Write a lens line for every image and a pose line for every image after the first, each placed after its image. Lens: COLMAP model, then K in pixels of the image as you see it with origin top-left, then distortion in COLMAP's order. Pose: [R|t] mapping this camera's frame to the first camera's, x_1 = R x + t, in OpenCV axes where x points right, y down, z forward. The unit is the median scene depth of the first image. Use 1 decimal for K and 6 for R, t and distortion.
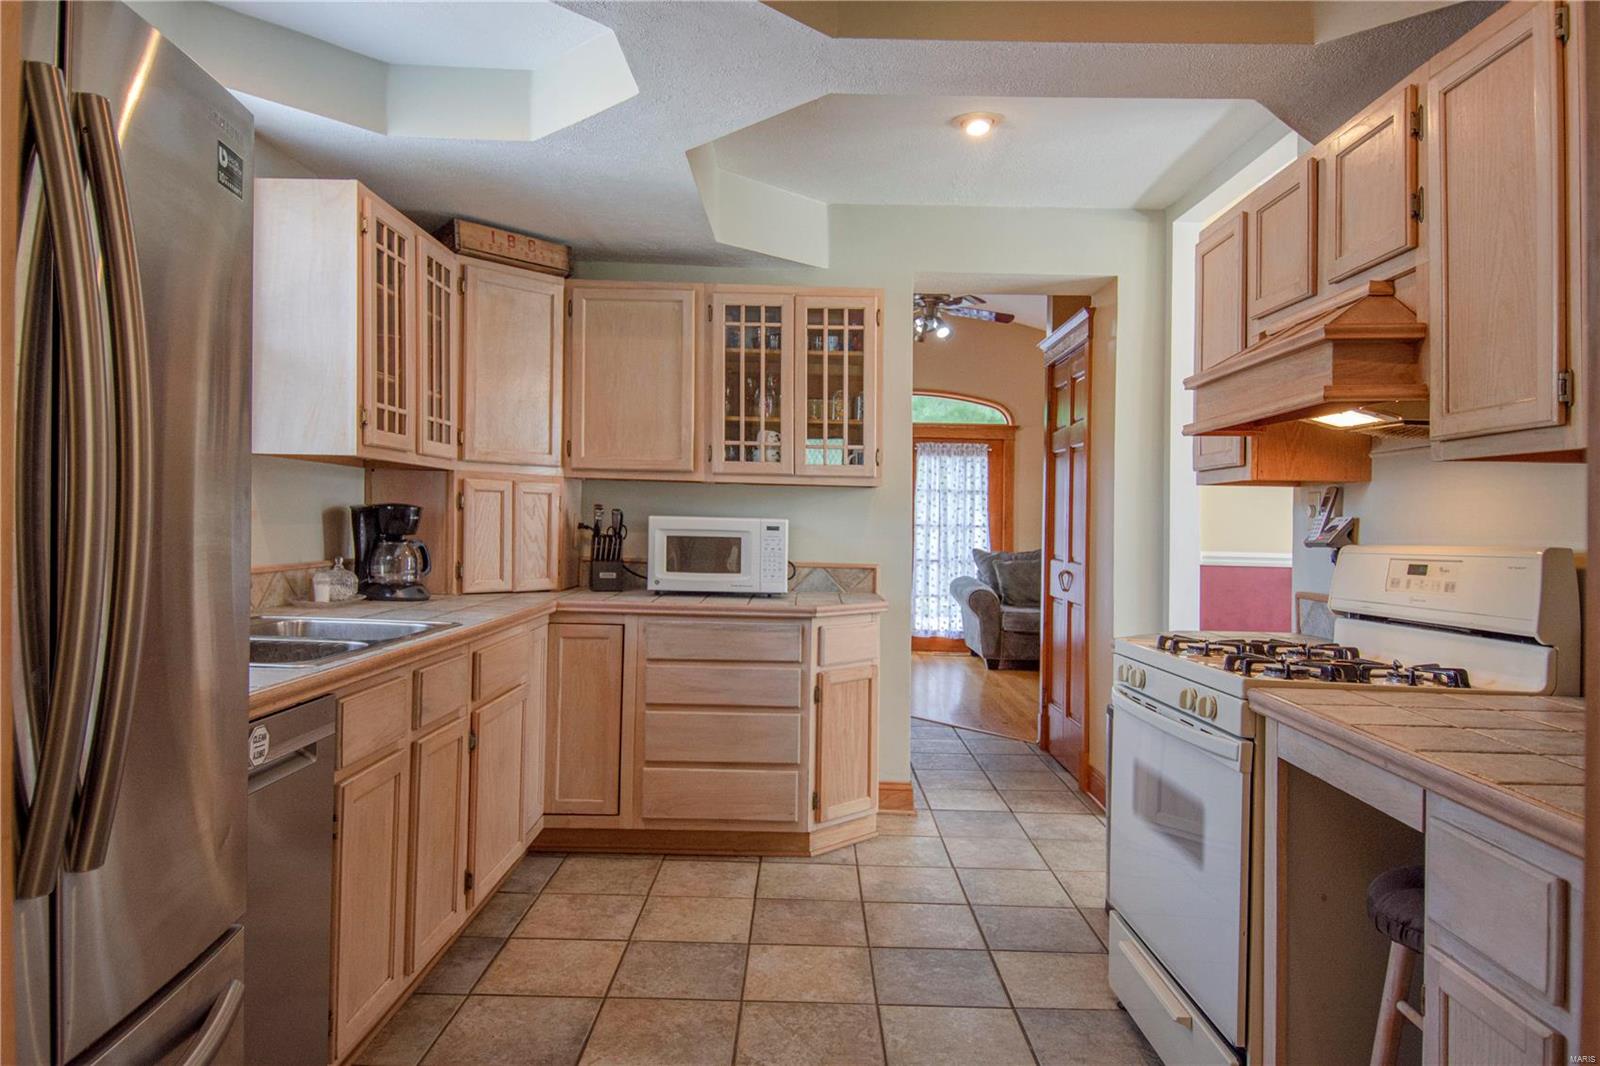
lens RADIAL K [[1011.6, 0, 791.8], [0, 1011.6, 505.8], [0, 0, 1]] dist [0.046112, -0.057793]
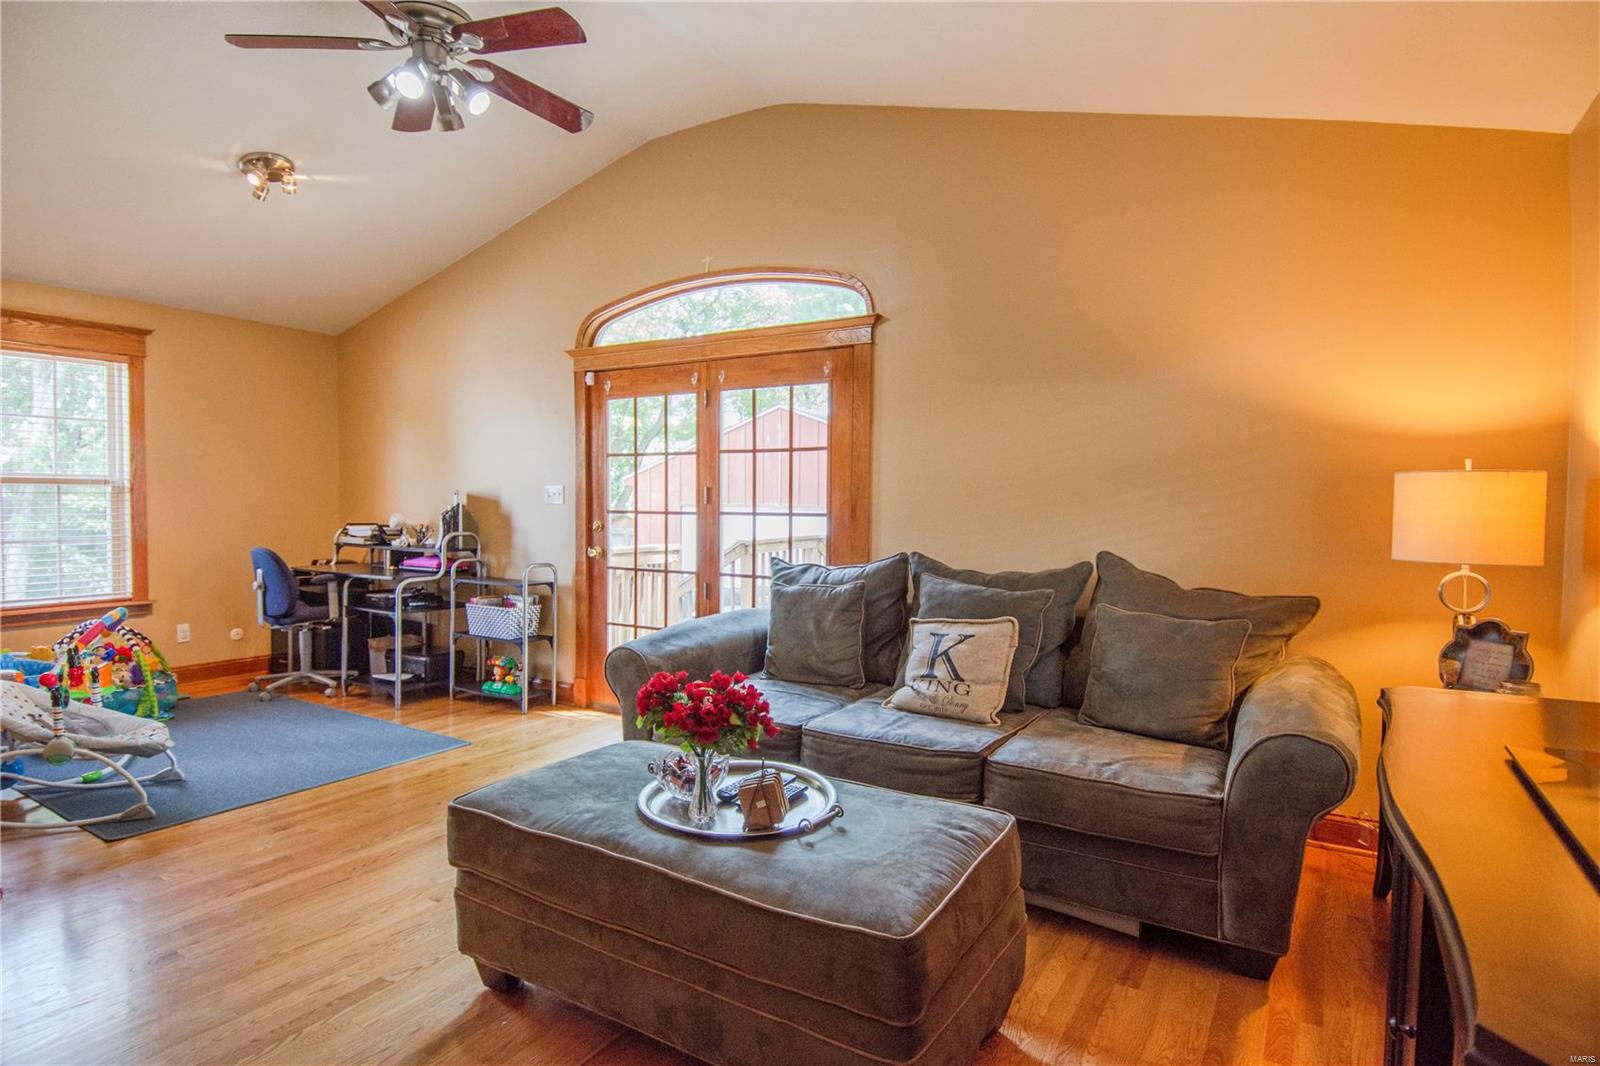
lens RADIAL K [[836.8, 0, 801.0], [0, 836.8, 520.4], [0, 0, 1]] dist [0.051961, -0.061066]
pose [[0.856644, -0.004400, -0.515889, 0.981763], [0.017660, 0.999628, 0.020799, 0.033420], [0.515605, -0.026928, 0.856403, 1.525430]]
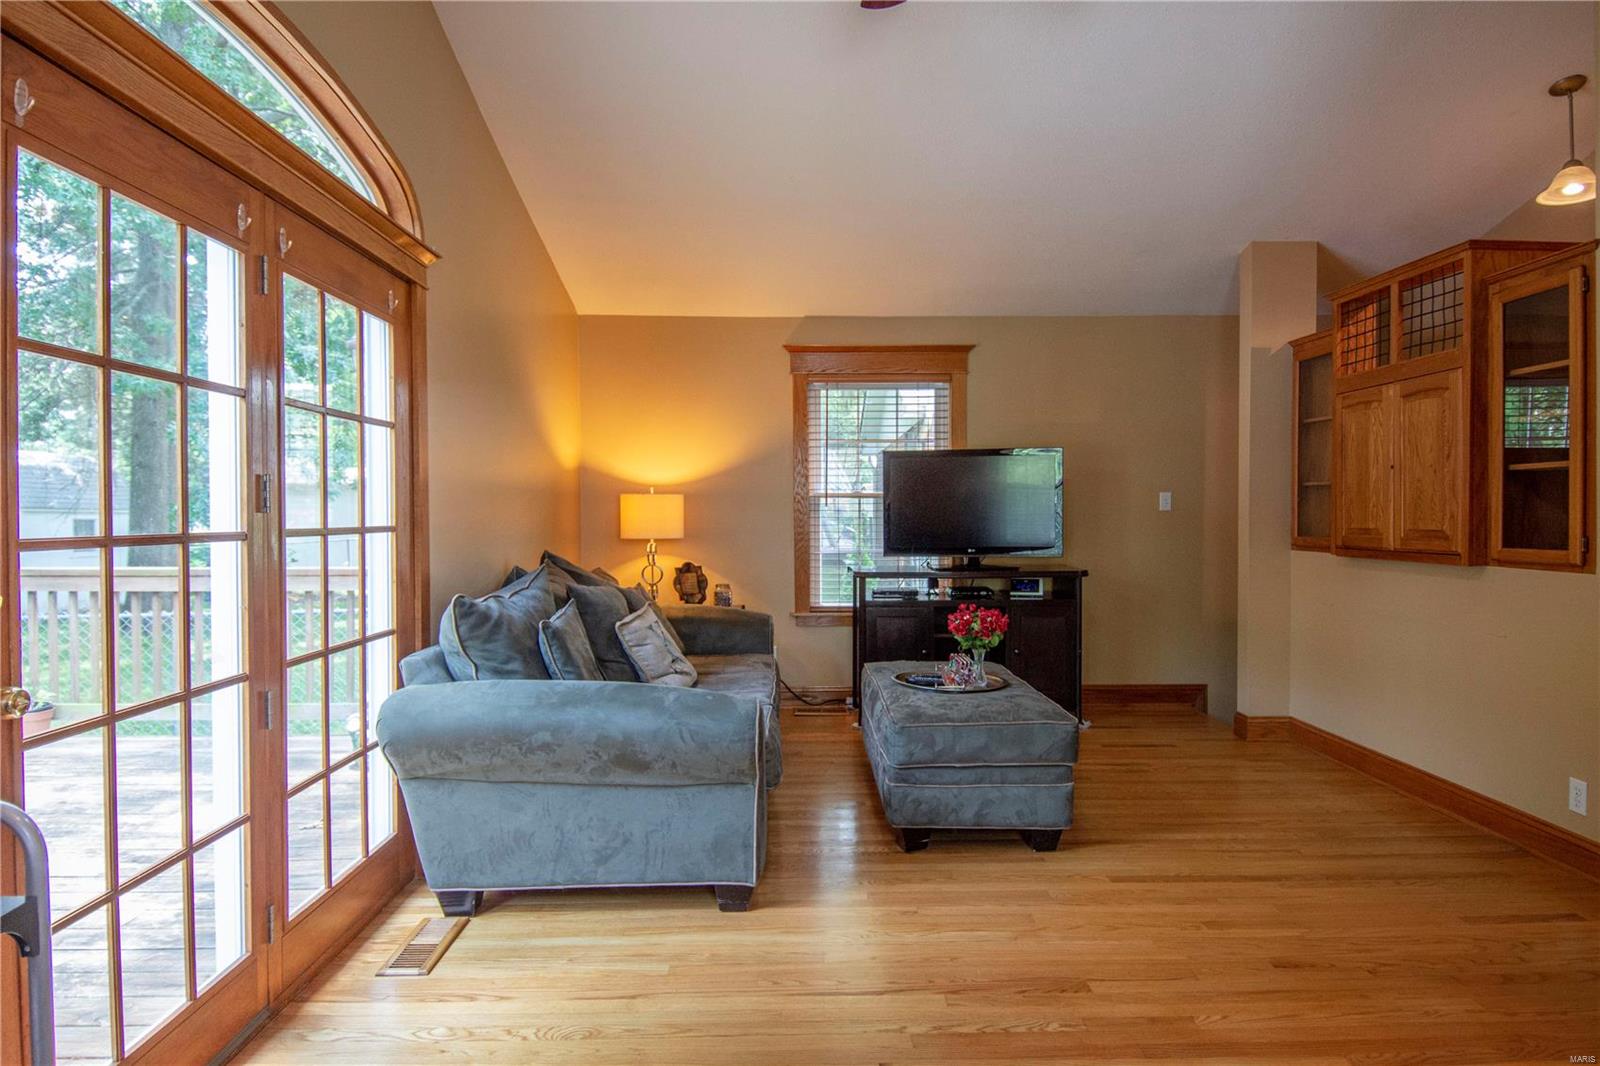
lens RADIAL K [[943.7, 0, 799.8], [0, 943.7, 514.9], [0, 0, 1]] dist [0.033981, -0.000549]
pose [[-0.035191, -0.024193, 0.999088, -0.314500], [-0.007797, 0.999683, 0.023932, 0.016158], [-0.999350, -0.006947, -0.035369, 2.138362]]
